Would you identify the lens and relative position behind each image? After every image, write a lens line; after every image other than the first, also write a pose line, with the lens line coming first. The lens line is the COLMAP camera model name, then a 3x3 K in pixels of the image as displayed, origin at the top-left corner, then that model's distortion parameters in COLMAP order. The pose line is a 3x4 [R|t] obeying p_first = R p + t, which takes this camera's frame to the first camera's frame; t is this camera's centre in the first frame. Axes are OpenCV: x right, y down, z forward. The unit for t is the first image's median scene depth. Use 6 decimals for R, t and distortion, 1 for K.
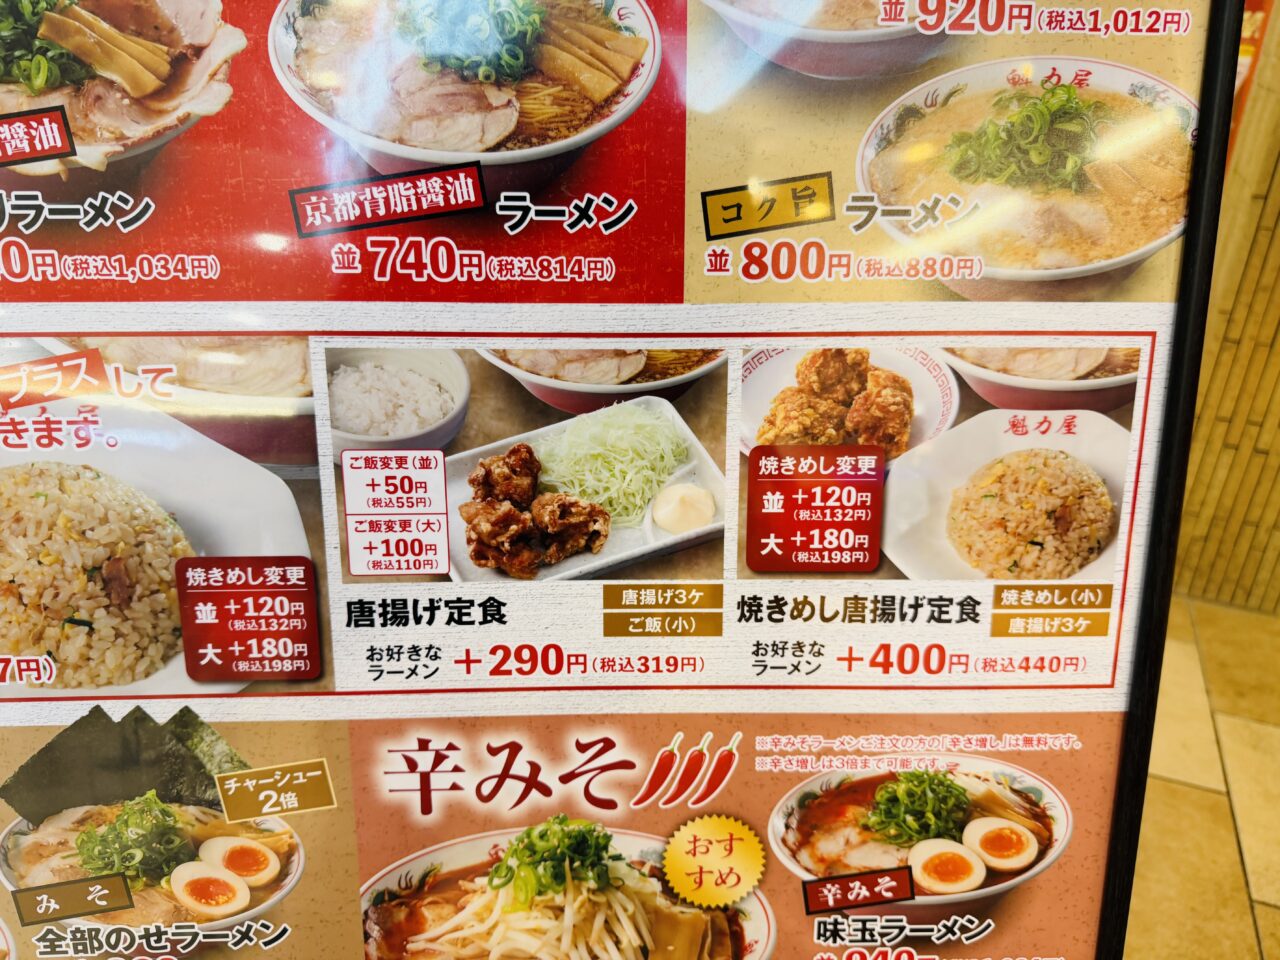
lens RADIAL K [[951.0, 0, 640.0], [0, 951.0, 480.0], [0, 0, 1]] dist [0.062434, -0.160553]
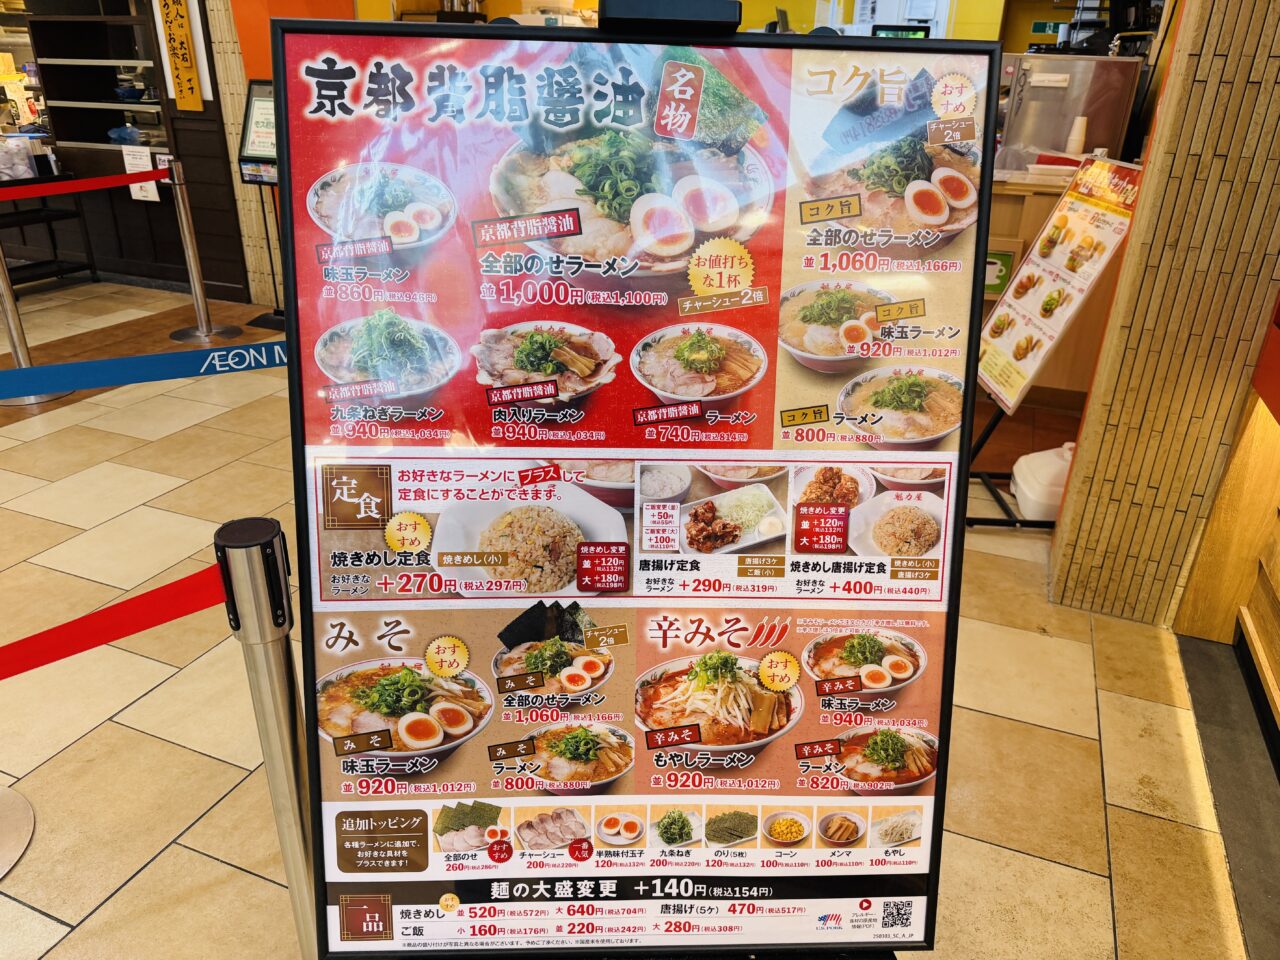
lens RADIAL K [[910.9, 0, 628.3], [0, 910.9, 477.5], [0, 0, 1]] dist [0.129777, -0.266779]
pose [[0.999875, 0.013442, -0.008290, -0.312336], [-0.013816, 0.998808, -0.046806, 0.017924], [0.007651, 0.046915, 0.998870, -1.451595]]
